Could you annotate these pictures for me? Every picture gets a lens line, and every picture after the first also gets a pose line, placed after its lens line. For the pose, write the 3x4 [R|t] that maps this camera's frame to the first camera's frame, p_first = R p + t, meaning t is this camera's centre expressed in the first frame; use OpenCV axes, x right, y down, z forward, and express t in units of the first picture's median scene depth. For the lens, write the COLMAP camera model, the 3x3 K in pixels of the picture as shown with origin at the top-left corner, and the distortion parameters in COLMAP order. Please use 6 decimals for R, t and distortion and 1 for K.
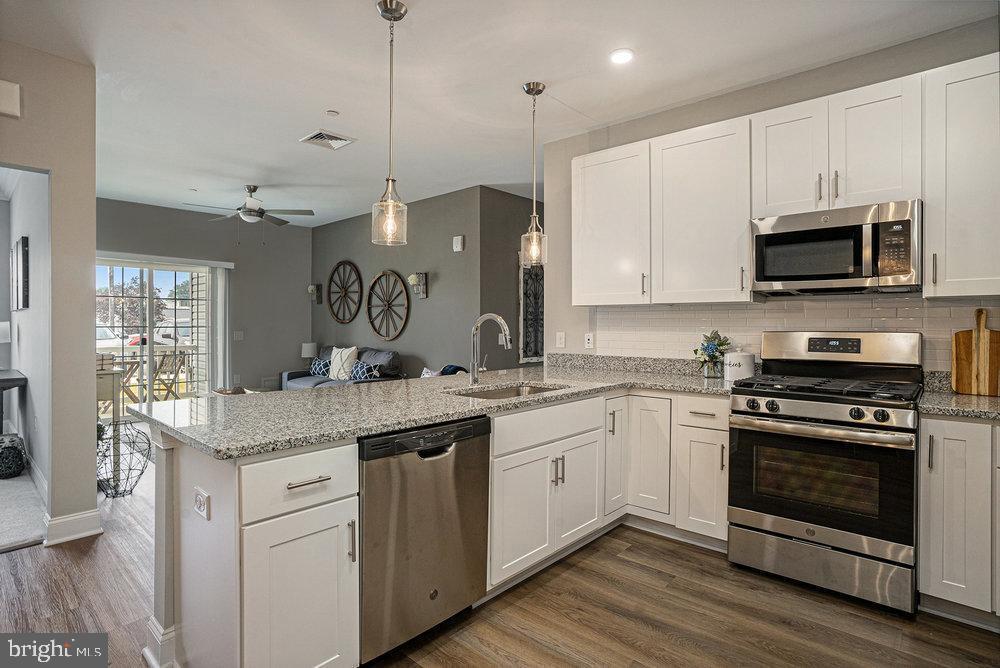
lens RADIAL K [[522.1, 0, 500.2], [0, 522.1, 321.5], [0, 0, 1]] dist [-0.000126, -0.000015]
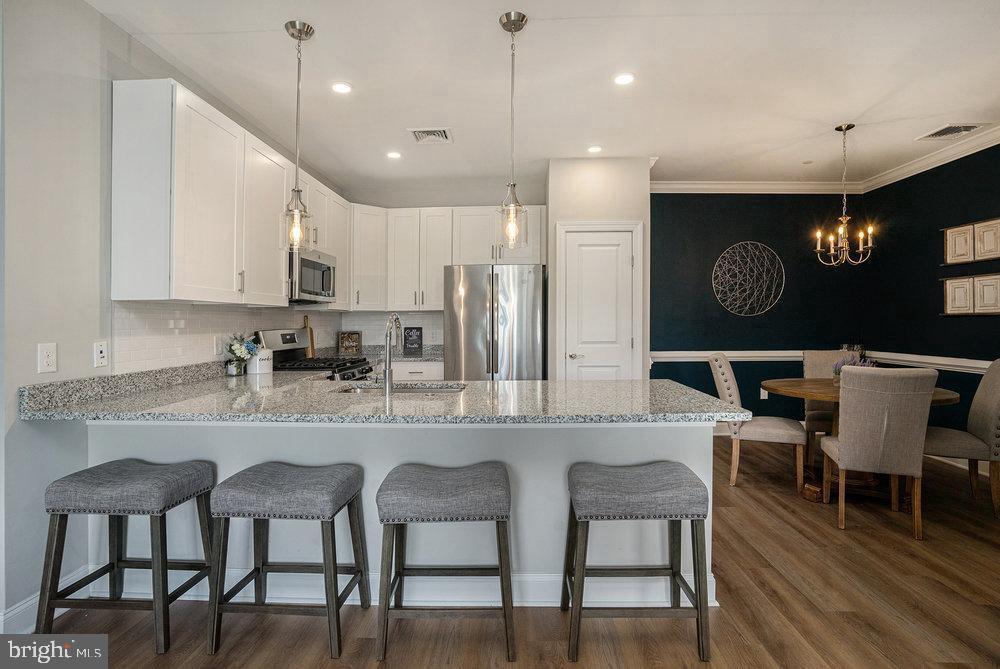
lens RADIAL K [[495.7, 0, 500.1], [0, 495.7, 326.6], [0, 0, 1]] dist [-0.046000, 0.000893]
pose [[-0.645281, -0.005879, 0.763923, -0.632840], [0.002216, 0.999952, 0.009568, 0.000293], [-0.763942, 0.007867, -0.645236, 1.116300]]
